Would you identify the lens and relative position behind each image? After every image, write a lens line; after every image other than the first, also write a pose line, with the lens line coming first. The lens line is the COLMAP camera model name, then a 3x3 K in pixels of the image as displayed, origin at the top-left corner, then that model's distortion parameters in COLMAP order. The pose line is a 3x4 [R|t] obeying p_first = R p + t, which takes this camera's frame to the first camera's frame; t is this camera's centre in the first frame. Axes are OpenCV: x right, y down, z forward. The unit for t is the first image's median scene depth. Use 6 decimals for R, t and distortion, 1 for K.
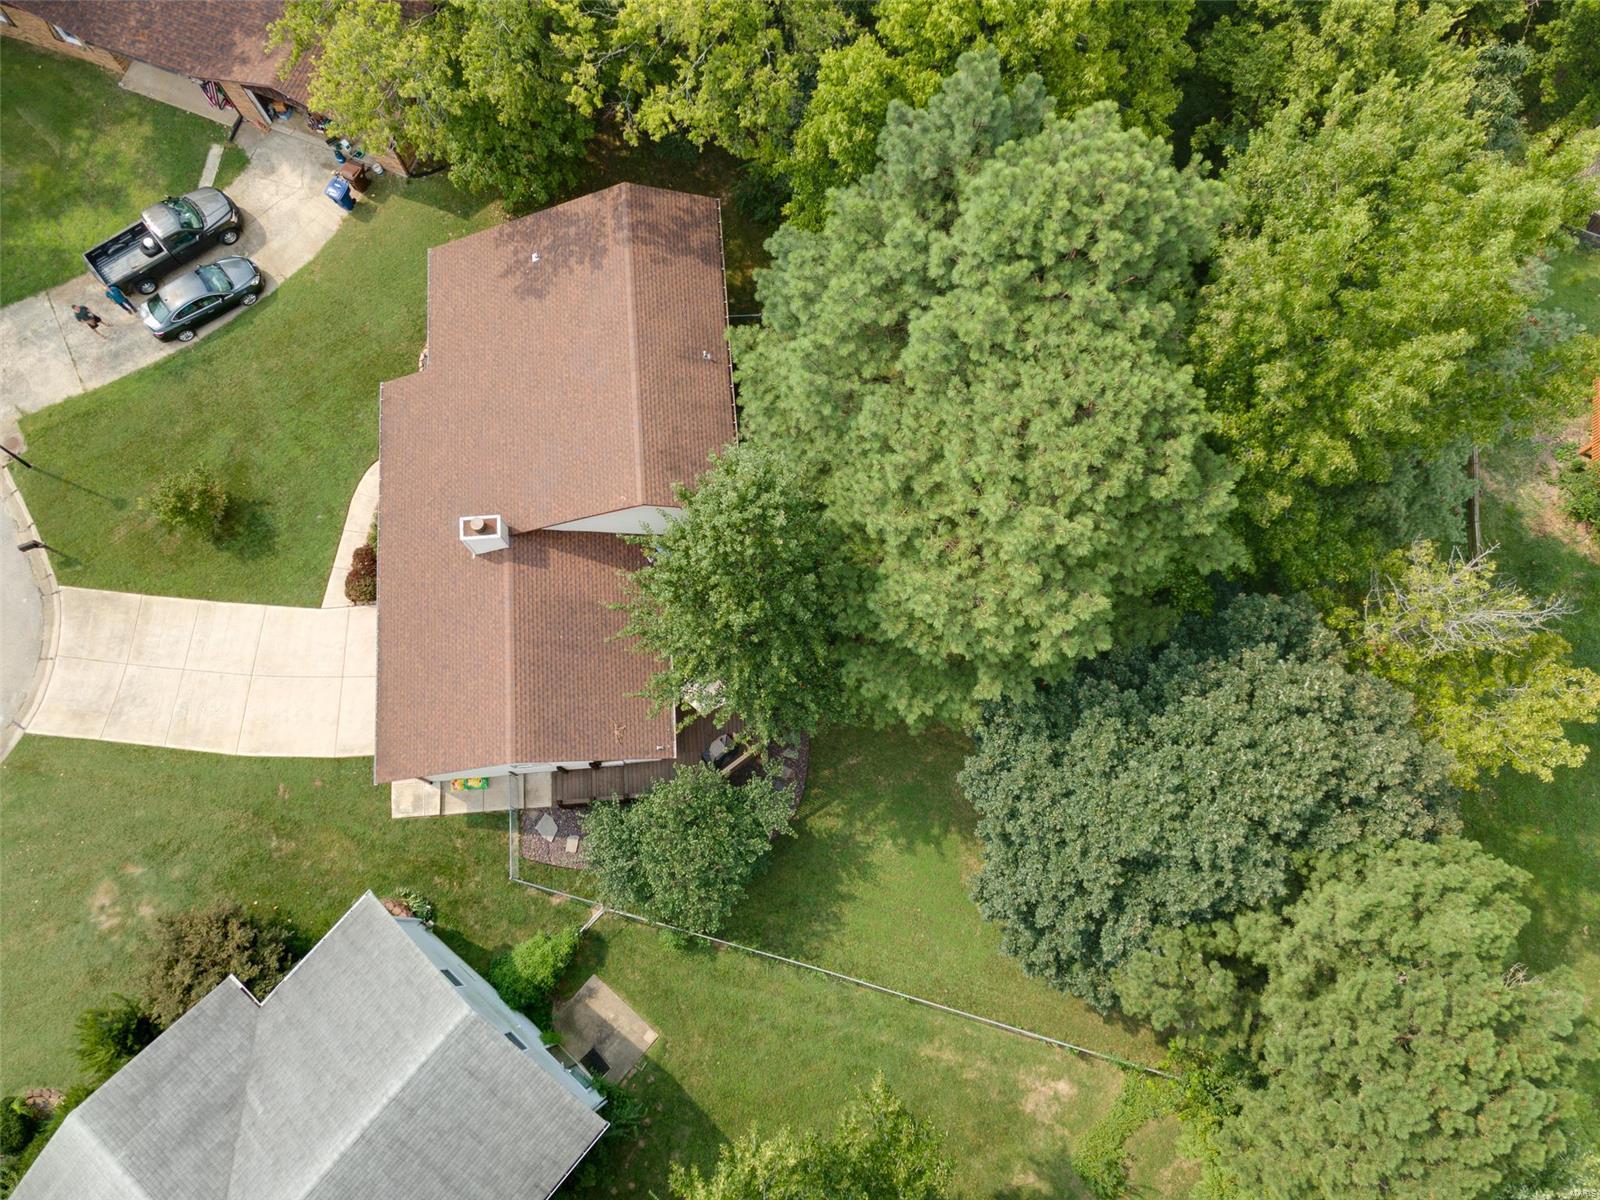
lens RADIAL K [[1164.9, 0, 800.0], [0, 1164.9, 600.0], [0, 0, 1]] dist [0.029927, -0.004132]
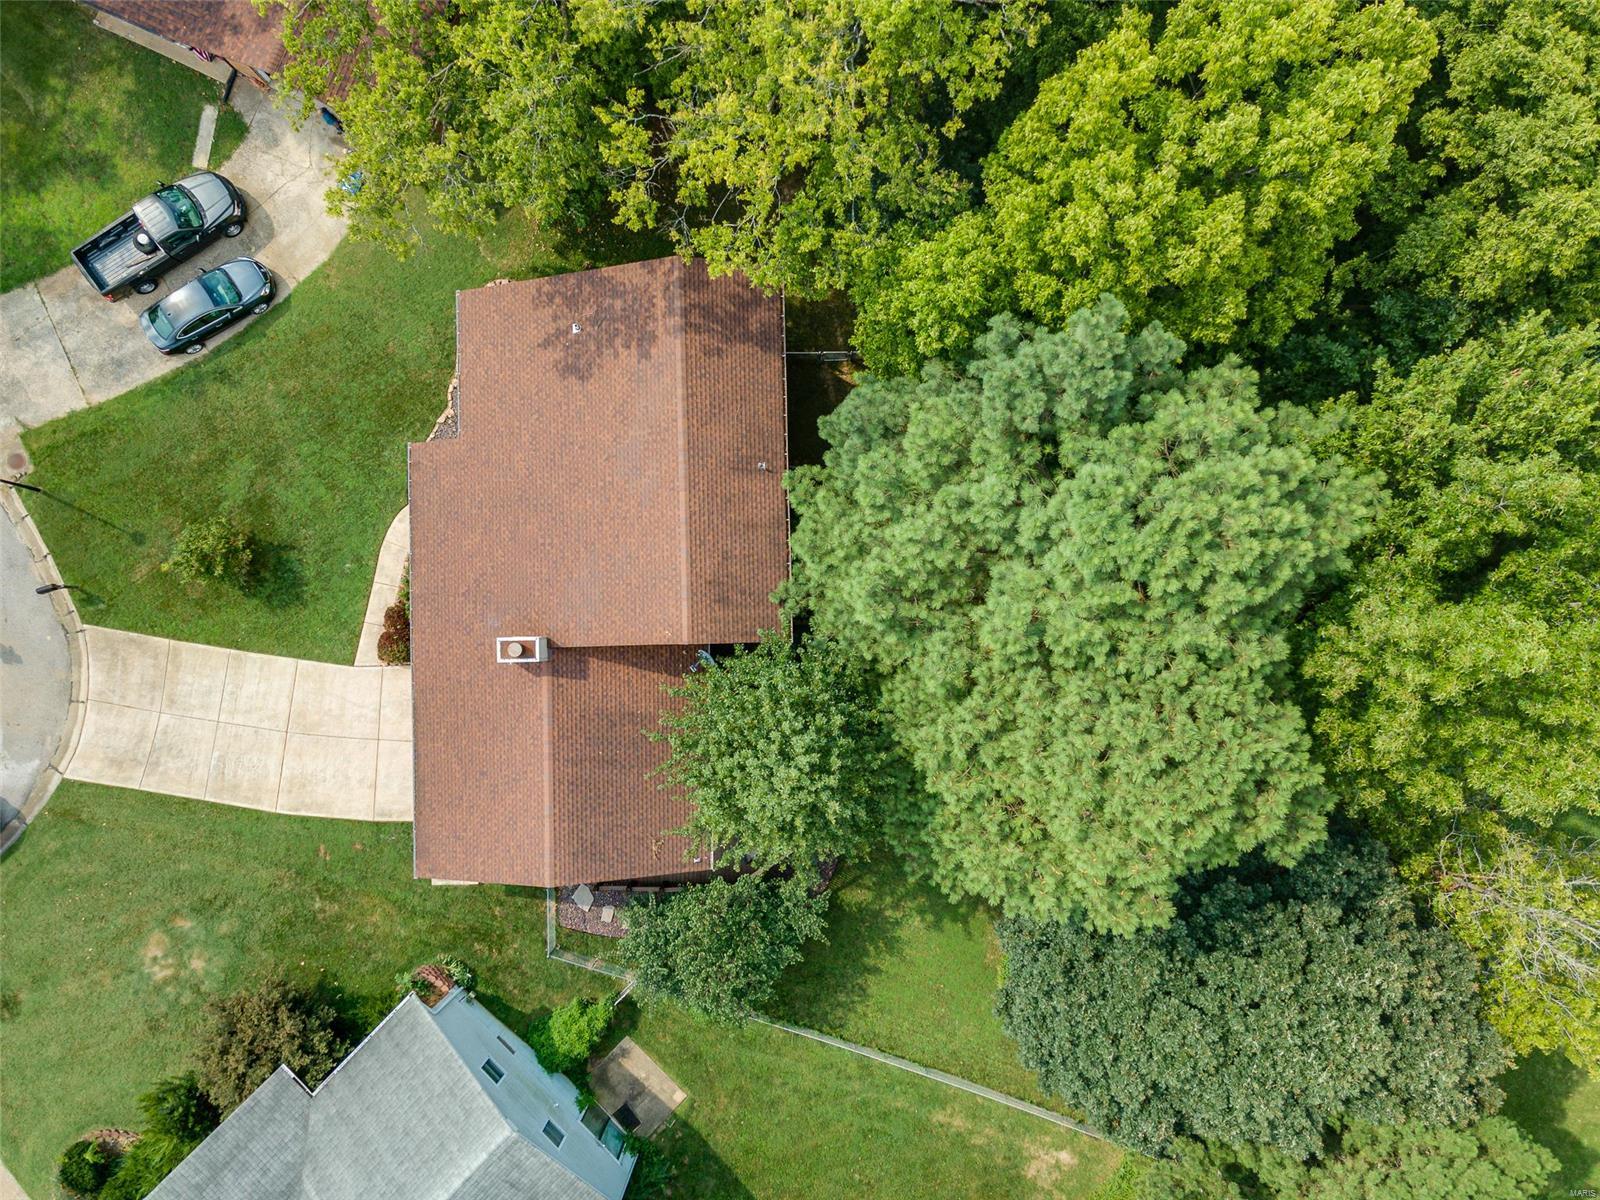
lens RADIAL K [[1157.8, 0, 800.0], [0, 1157.8, 600.0], [0, 0, 1]] dist [0.045227, 0.001716]
pose [[0.998208, 0.058404, -0.013011, -0.030651], [-0.053384, 0.967485, 0.247232, -0.321388], [0.027027, -0.246094, 0.968869, 0.087675]]
